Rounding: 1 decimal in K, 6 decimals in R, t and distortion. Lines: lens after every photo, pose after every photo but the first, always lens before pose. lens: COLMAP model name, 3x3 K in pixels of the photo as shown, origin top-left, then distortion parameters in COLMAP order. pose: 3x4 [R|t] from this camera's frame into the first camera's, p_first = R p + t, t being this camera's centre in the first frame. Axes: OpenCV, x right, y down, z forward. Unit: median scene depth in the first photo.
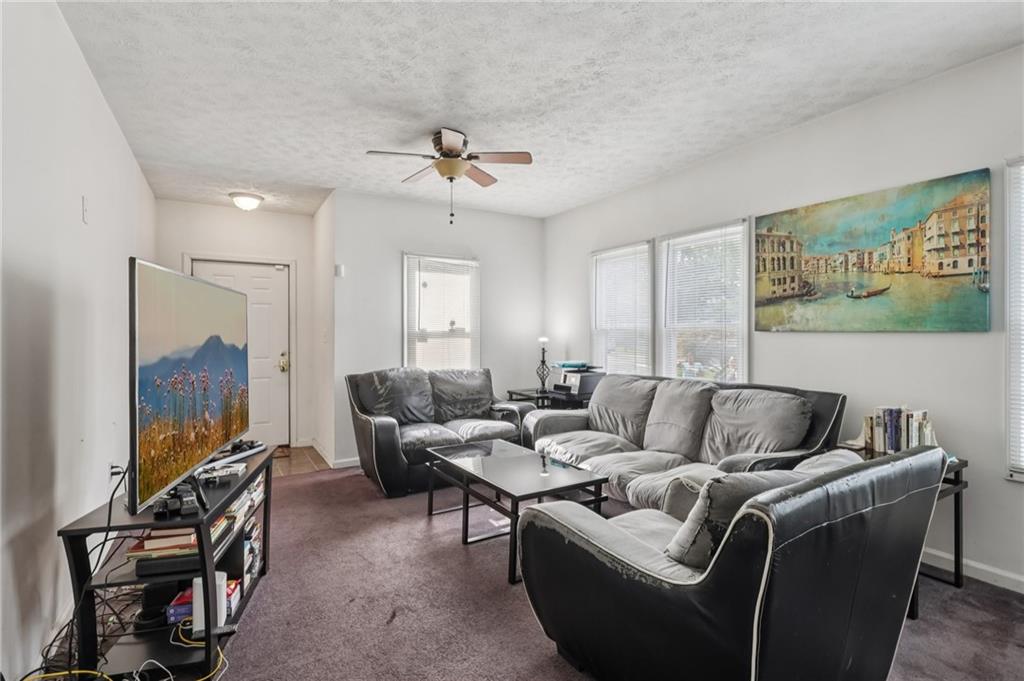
lens RADIAL K [[489.9, 0, 511.7], [0, 489.9, 327.6], [0, 0, 1]] dist [0.001917, 0.000507]
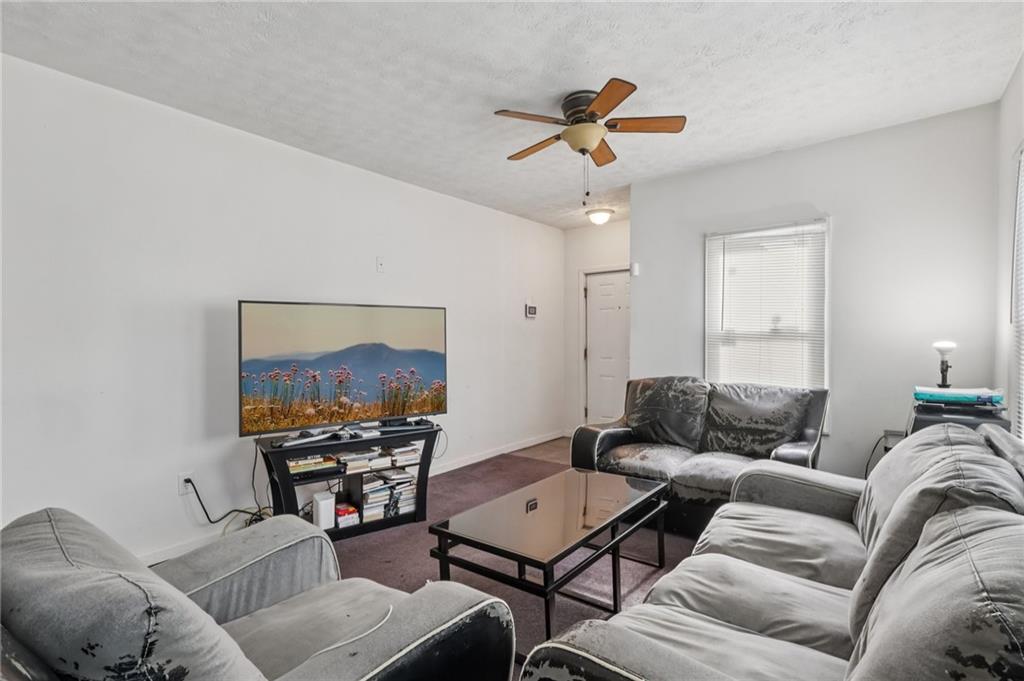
lens RADIAL K [[488.9, 0, 506.9], [0, 488.9, 342.5], [0, 0, 1]] dist [0.000338, 0.000118]
pose [[0.361617, 0.008536, -0.932288, 0.422023], [0.024137, 0.999537, 0.018514, 0.000927], [0.932014, -0.029198, 0.361244, 0.405718]]
